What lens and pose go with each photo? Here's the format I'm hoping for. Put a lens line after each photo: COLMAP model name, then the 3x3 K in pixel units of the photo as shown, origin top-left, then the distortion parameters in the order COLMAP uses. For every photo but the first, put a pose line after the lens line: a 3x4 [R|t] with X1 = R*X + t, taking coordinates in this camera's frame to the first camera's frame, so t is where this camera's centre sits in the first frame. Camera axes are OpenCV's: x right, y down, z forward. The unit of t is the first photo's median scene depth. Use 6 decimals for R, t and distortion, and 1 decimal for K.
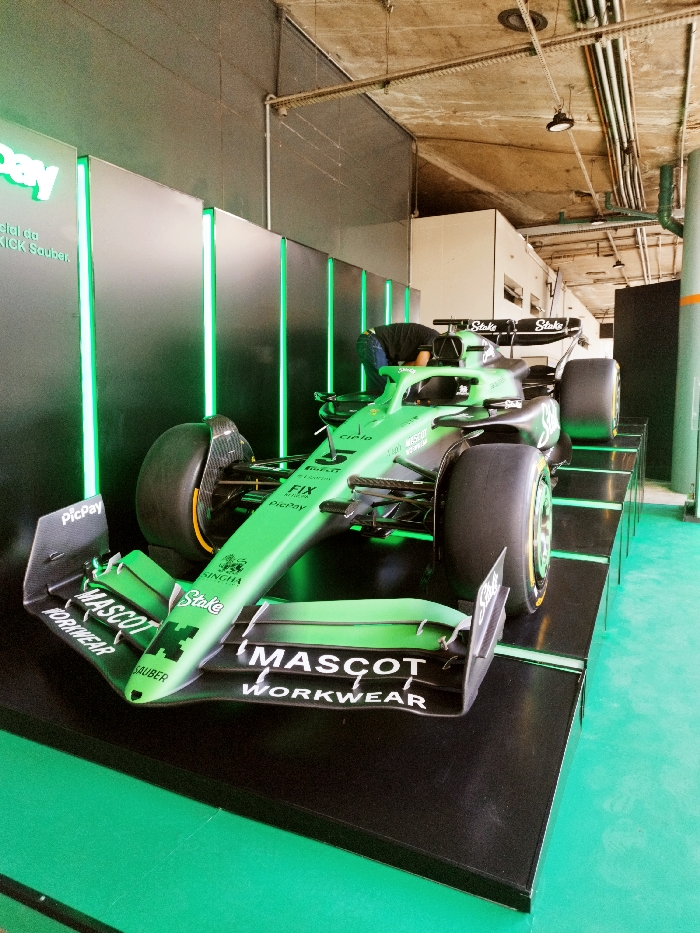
lens RADIAL K [[660.9, 0, 350.0], [0, 660.9, 466.5], [0, 0, 1]] dist [0.002760, -0.003438]
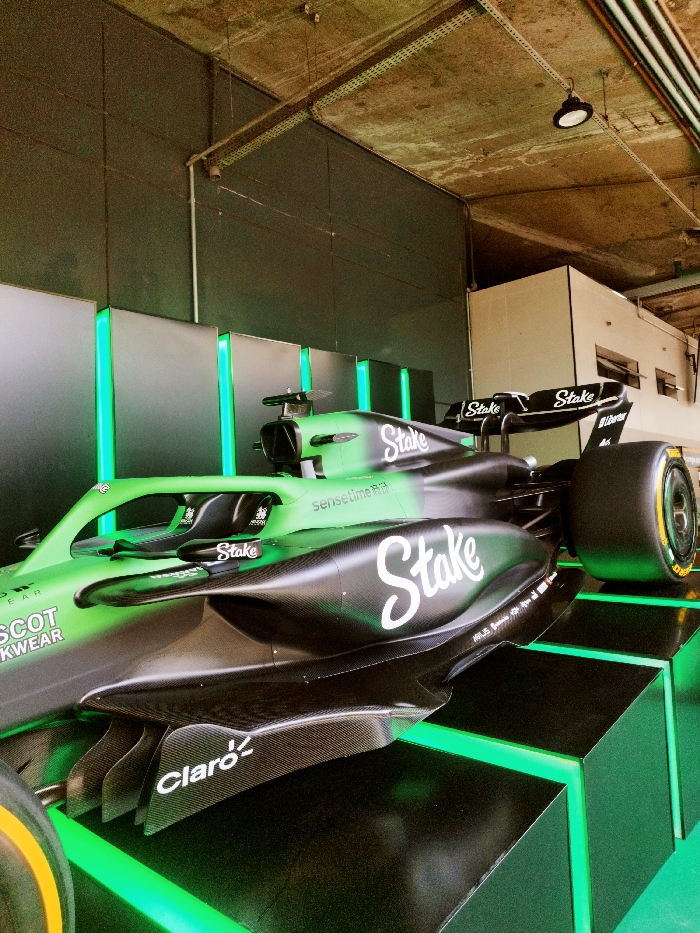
lens RADIAL K [[660.9, 0, 350.0], [0, 660.9, 466.5], [0, 0, 1]] dist [0.002760, -0.003438]
pose [[0.958758, -0.060565, -0.277694, 0.191174], [0.014216, 0.986028, -0.165970, -0.031317], [0.283866, 0.155178, 0.946224, 0.243638]]
